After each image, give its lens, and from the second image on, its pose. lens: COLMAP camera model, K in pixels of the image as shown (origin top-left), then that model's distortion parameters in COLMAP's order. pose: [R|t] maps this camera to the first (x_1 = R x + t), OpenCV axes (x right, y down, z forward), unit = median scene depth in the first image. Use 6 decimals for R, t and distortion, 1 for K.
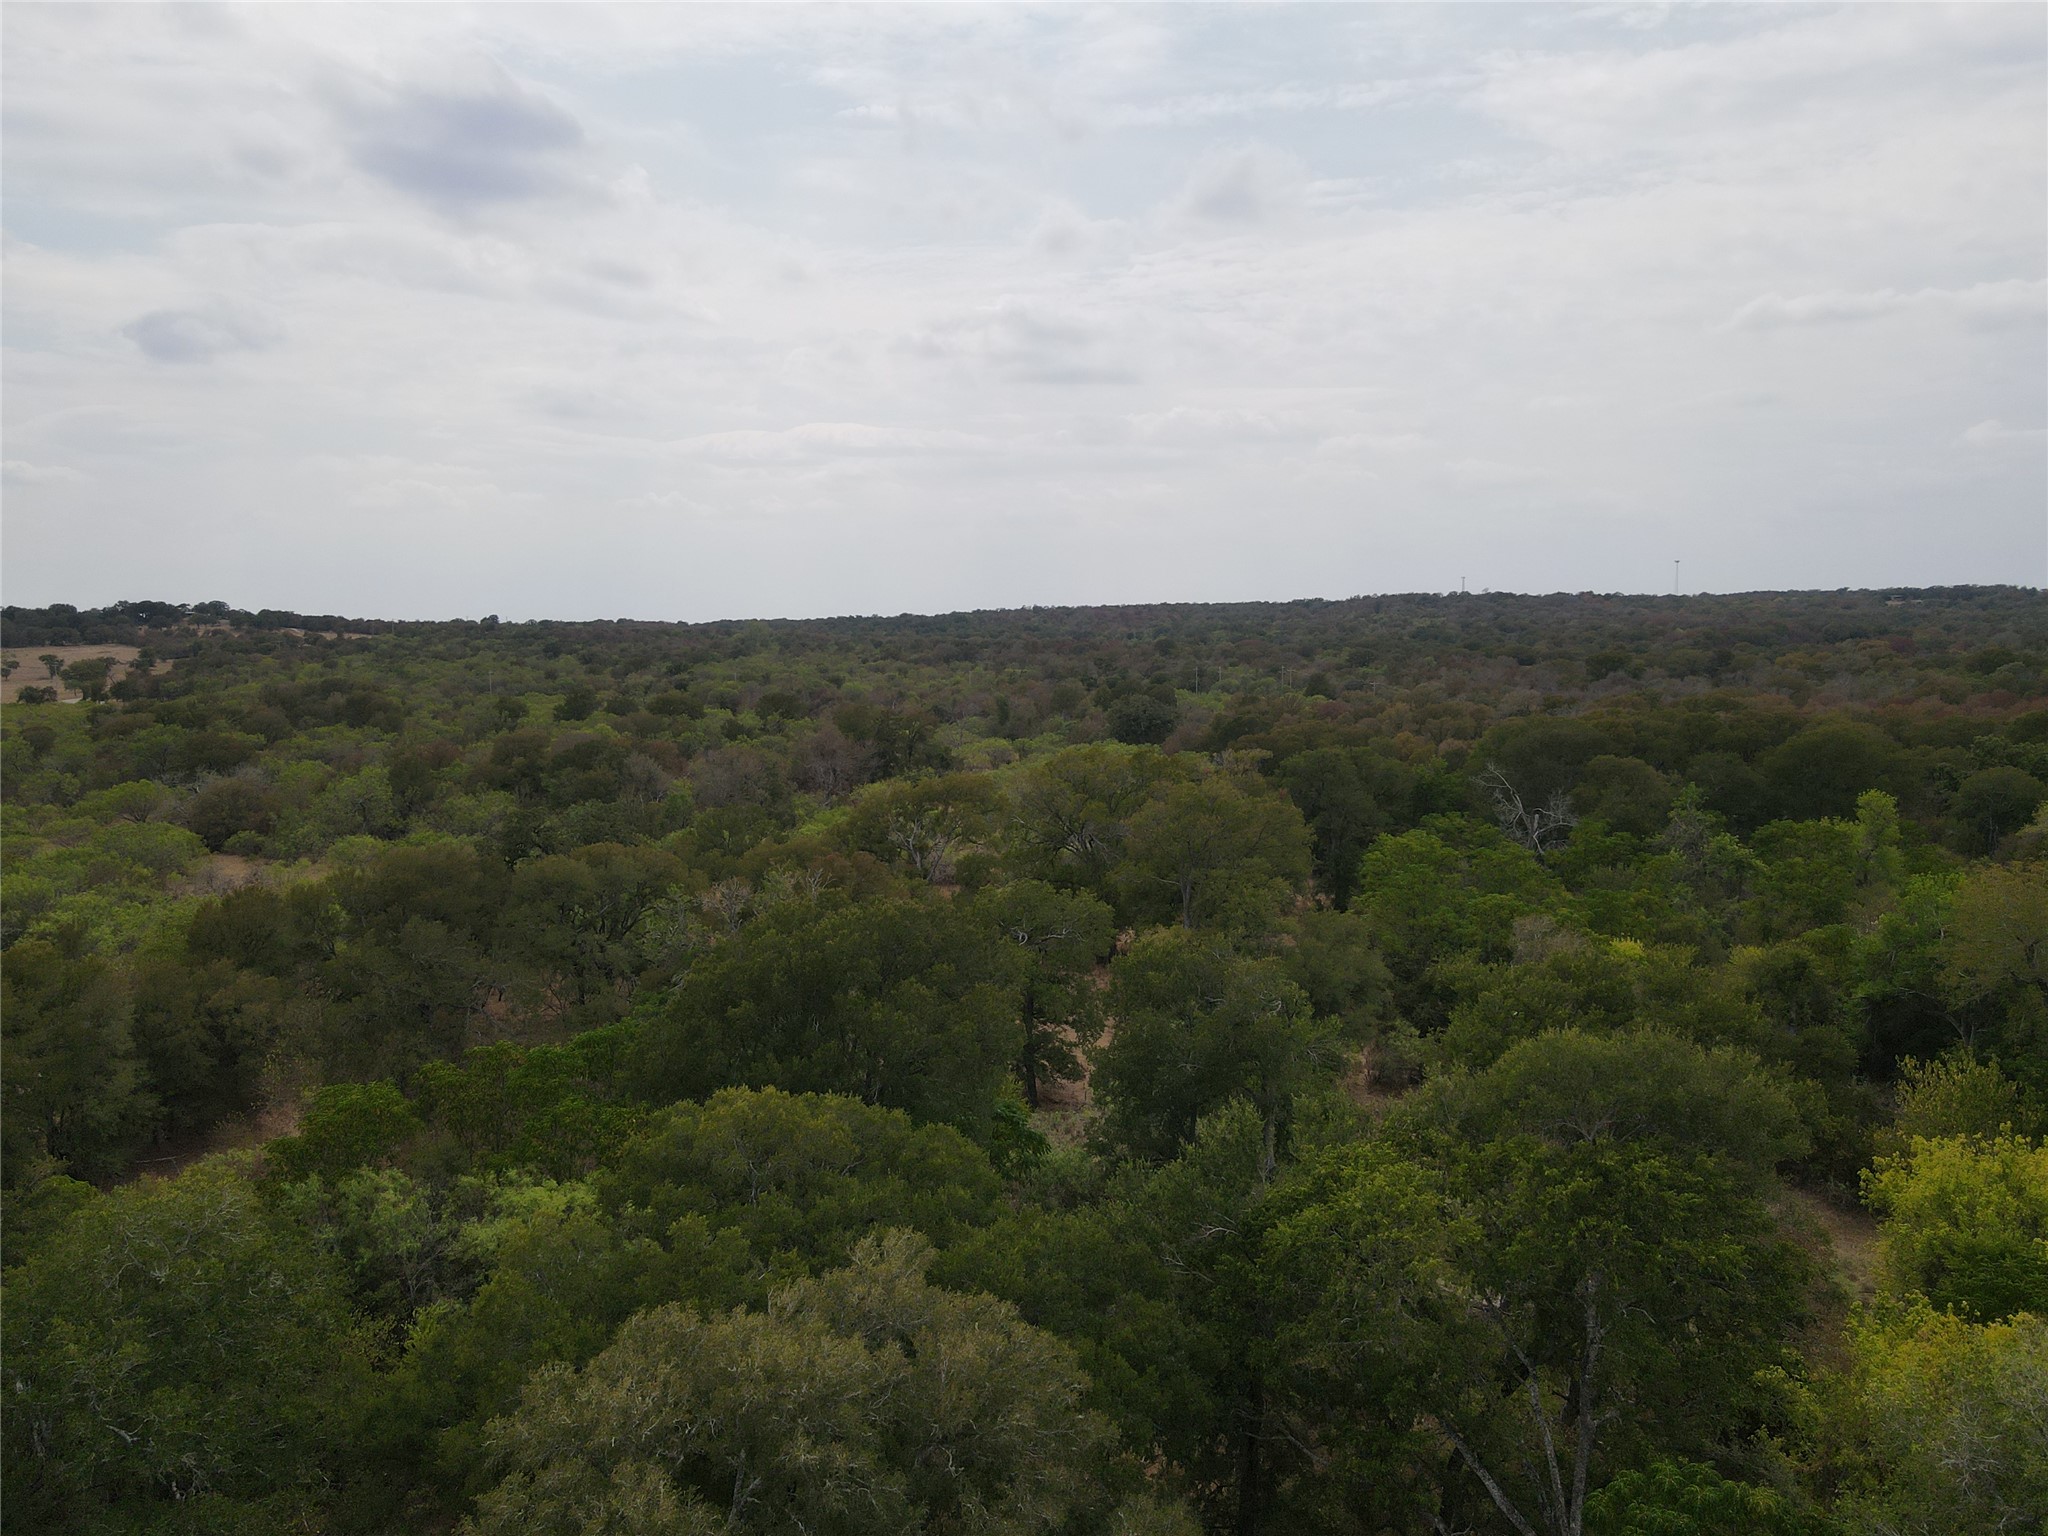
lens RADIAL K [[1502.0, 0, 1024.0], [0, 1502.0, 756.5], [0, 0, 1]] dist [0.000528, 0.015896]
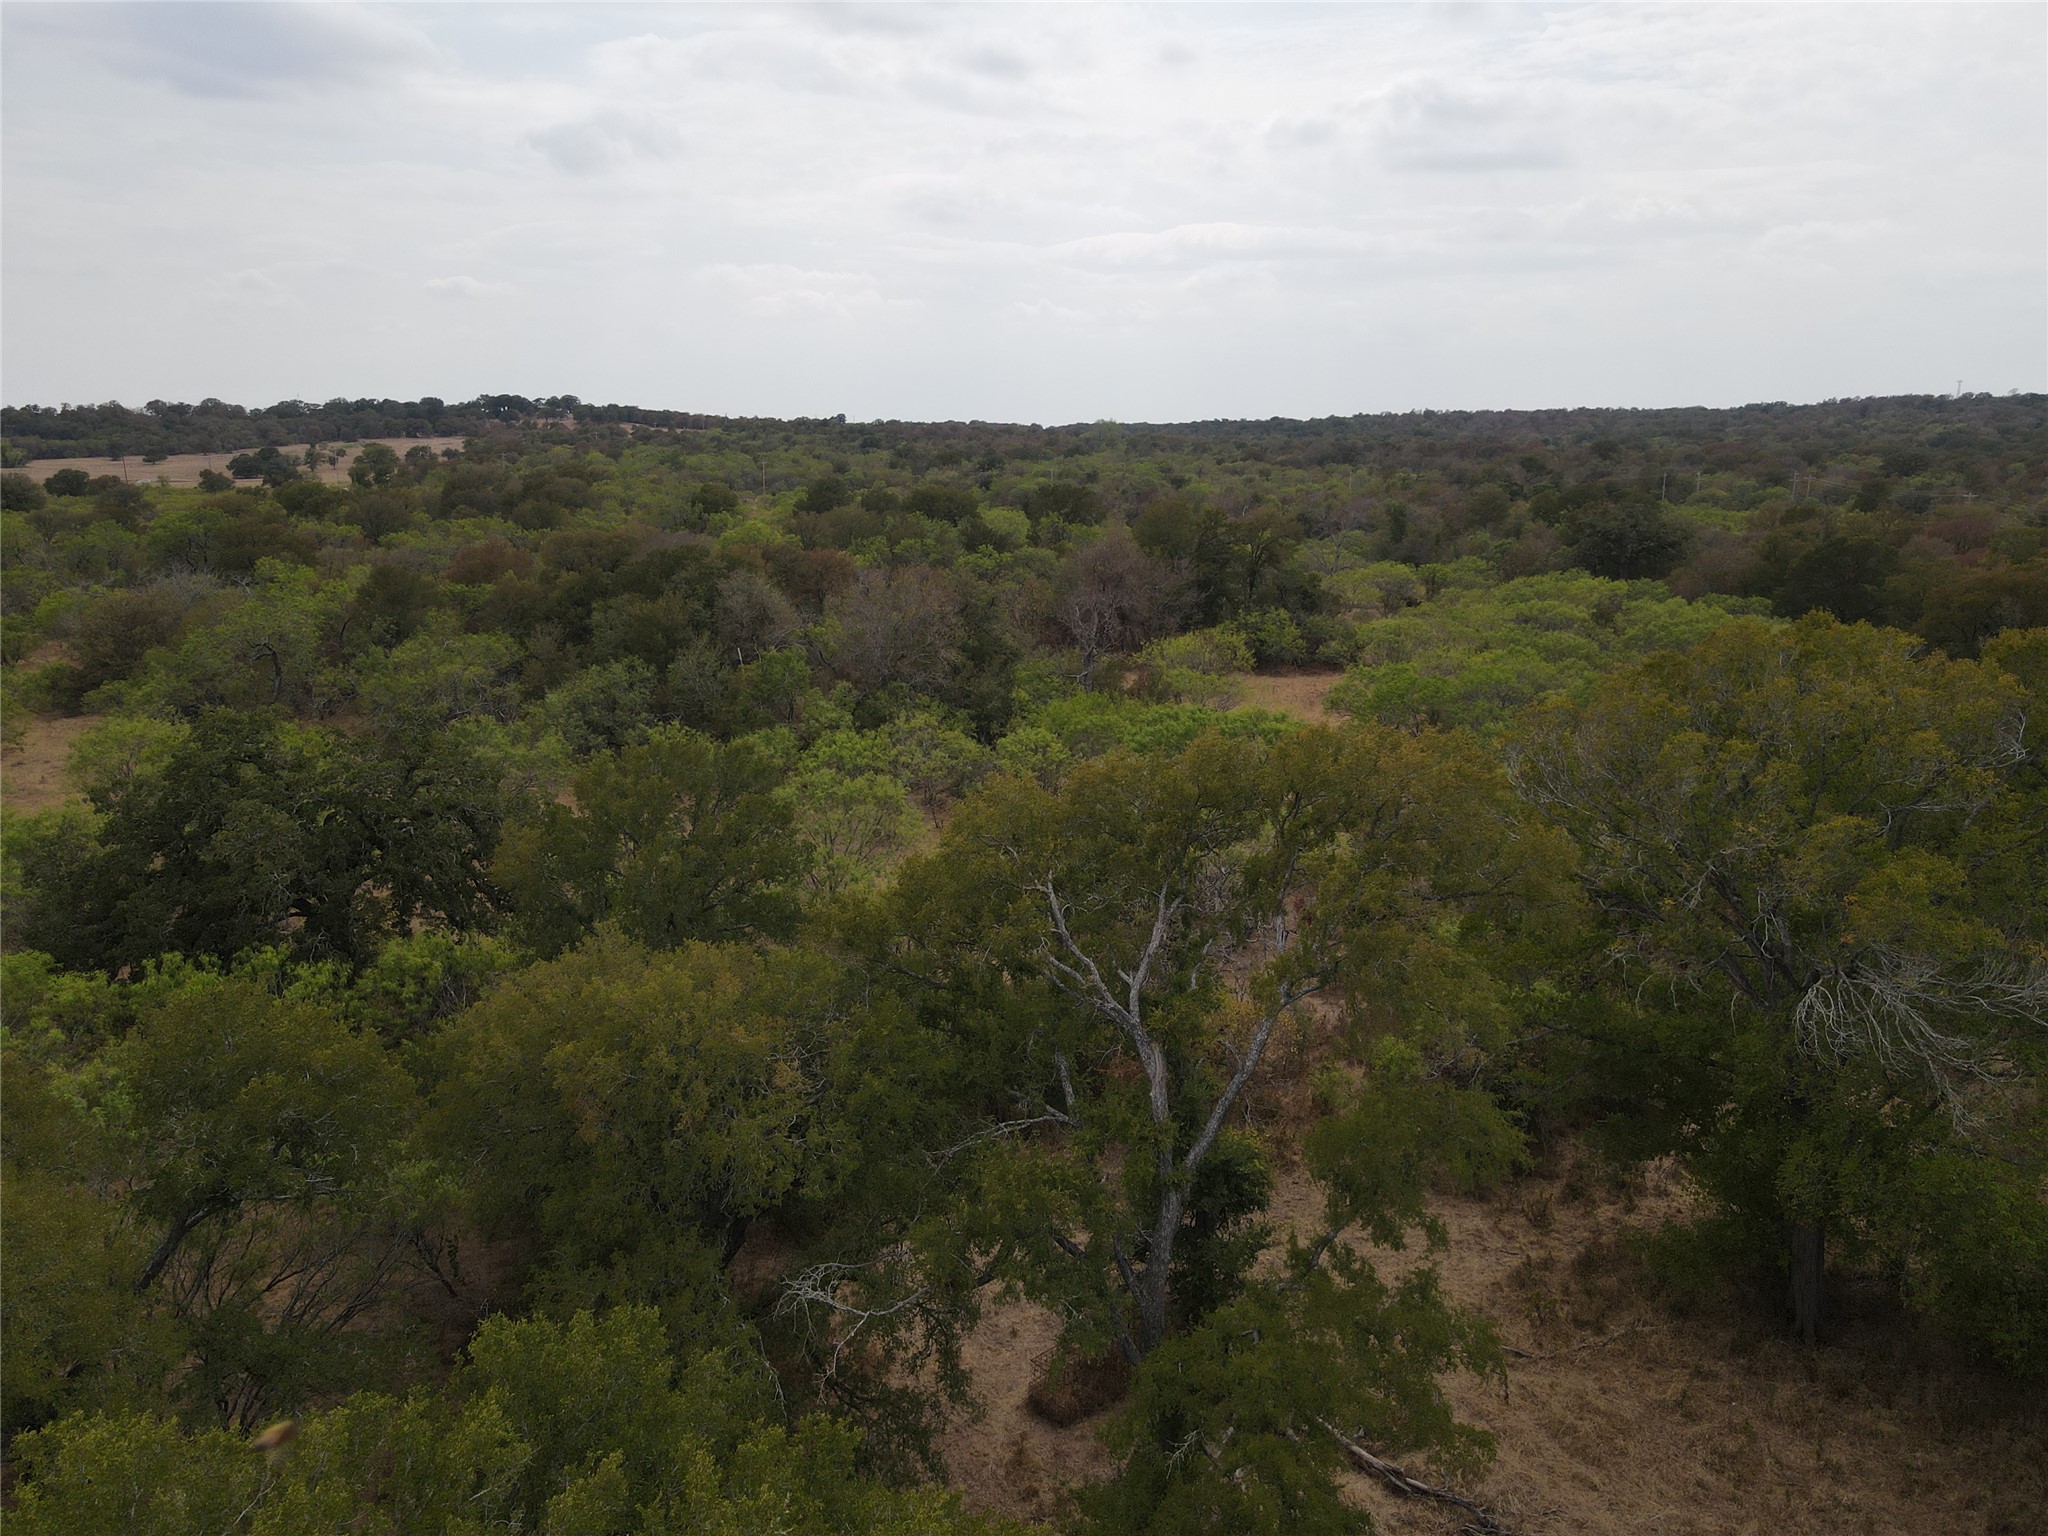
lens RADIAL K [[1502.0, 0, 1030.0], [0, 1502.0, 755.0], [0, 0, 1]] dist [0.000528, 0.015896]
pose [[0.971340, 0.060605, -0.229837, -0.005043], [-0.032660, 0.991807, 0.123496, -0.001457], [0.235439, -0.112450, 0.965362, 0.101598]]
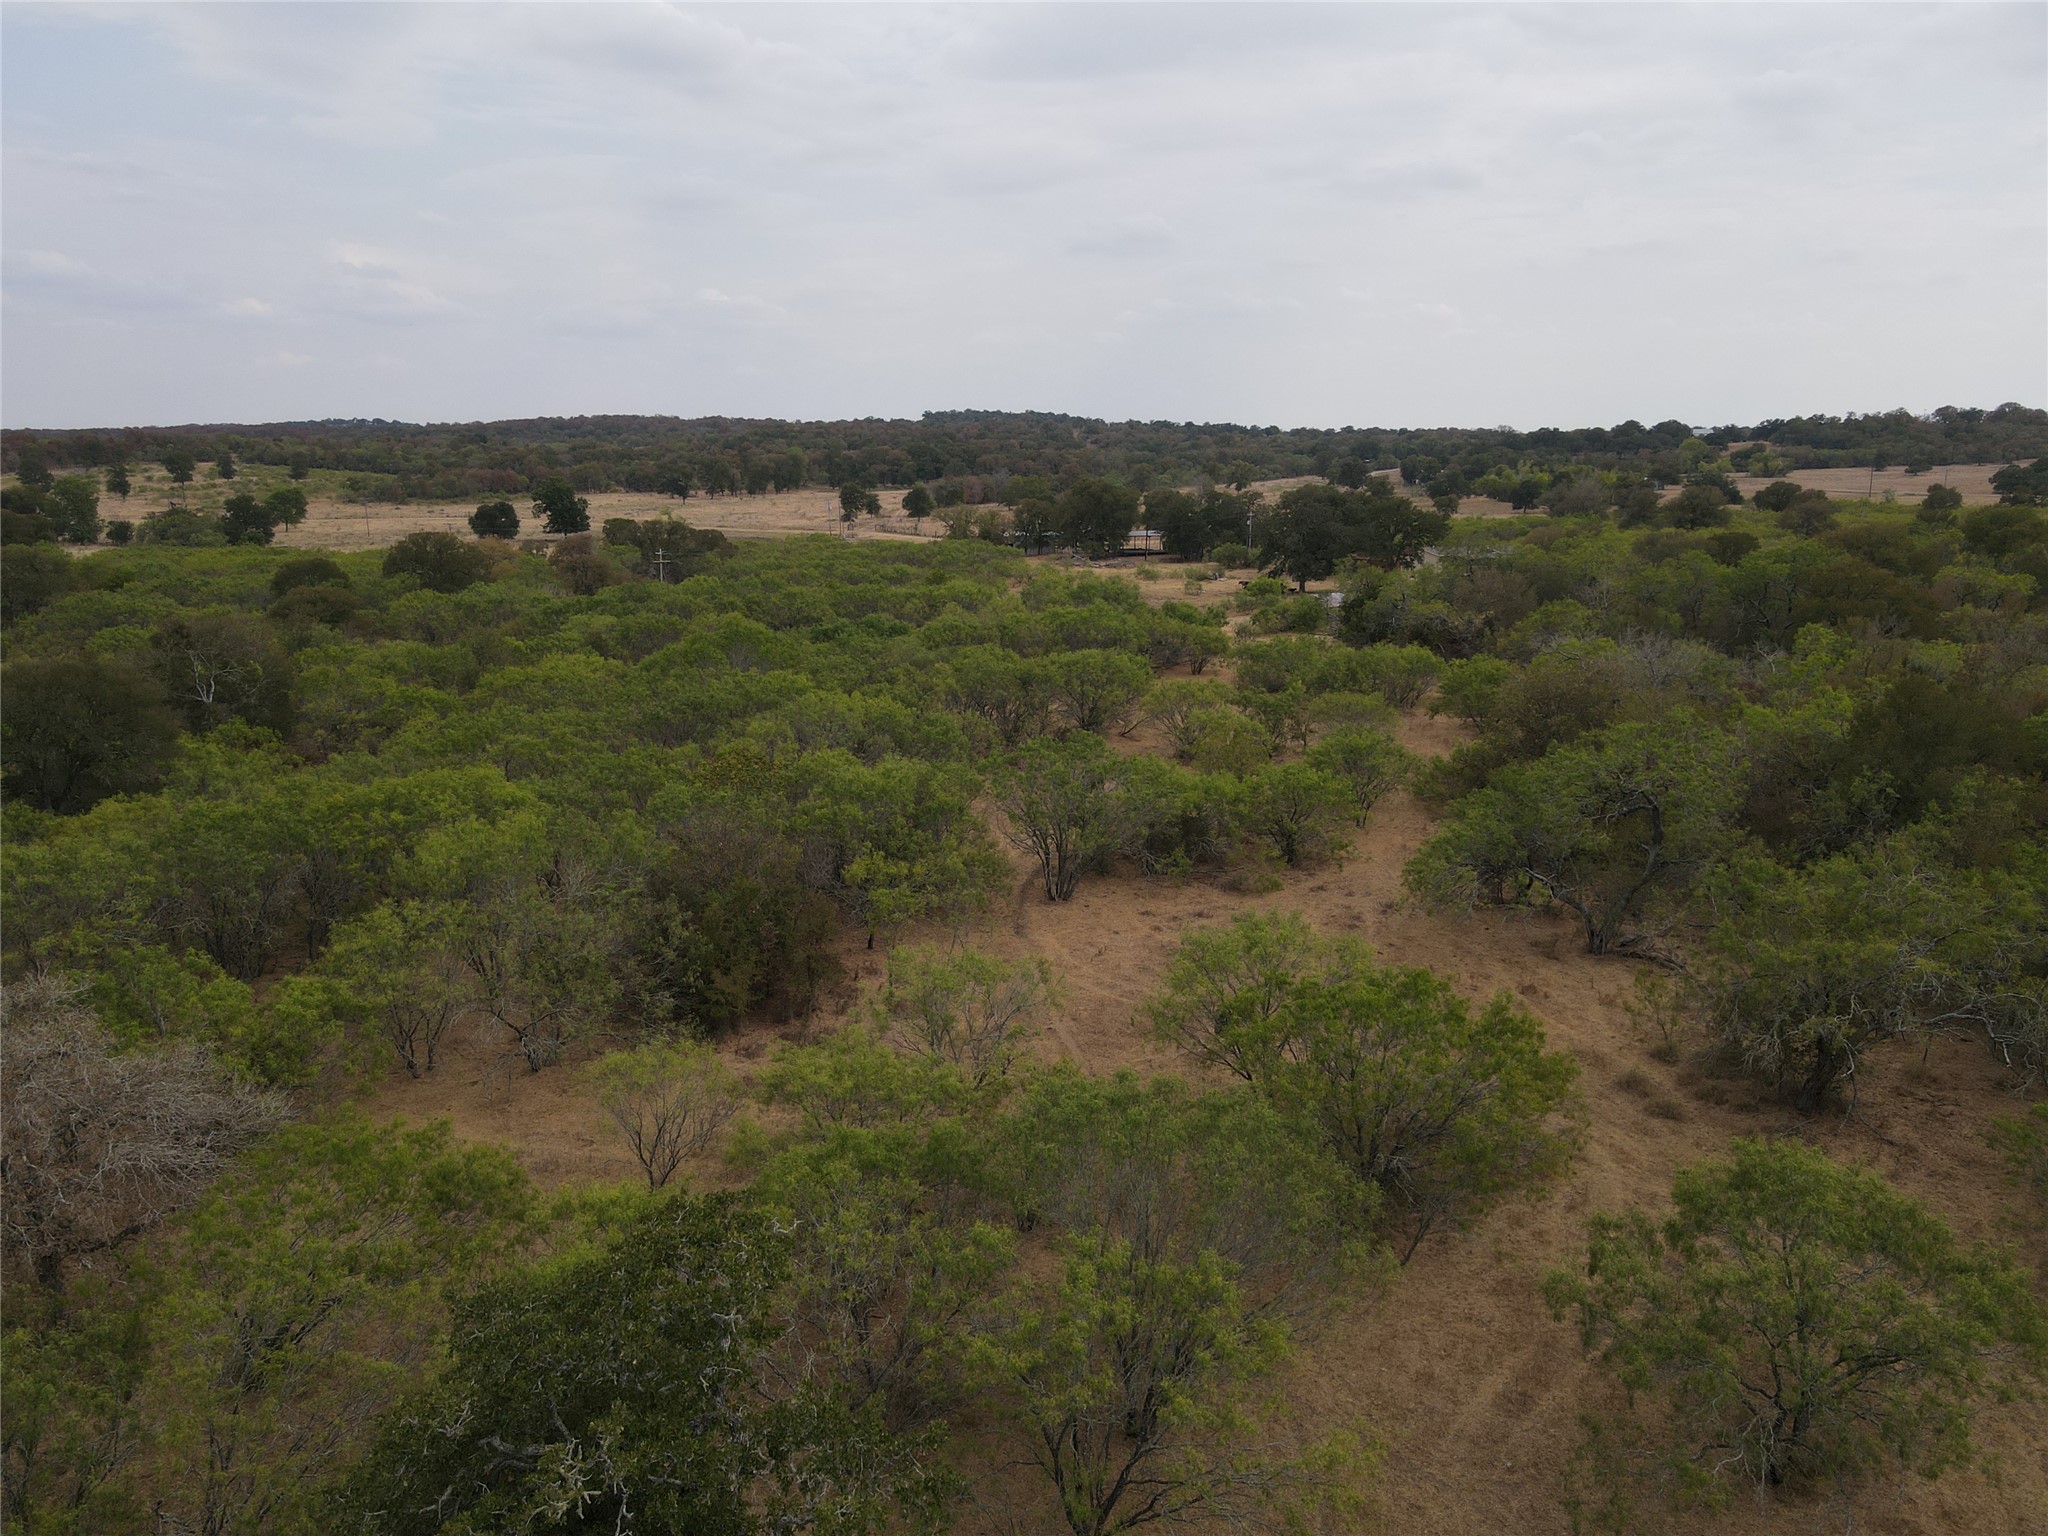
lens RADIAL K [[1502.0, 0, 1017.1], [0, 1502.0, 774.7], [0, 0, 1]] dist [0.000528, 0.015896]
pose [[0.257749, 0.218017, -0.941294, -0.030140], [-0.089511, 0.975409, 0.201408, -0.005996], [0.962057, 0.032344, 0.270925, 0.151902]]
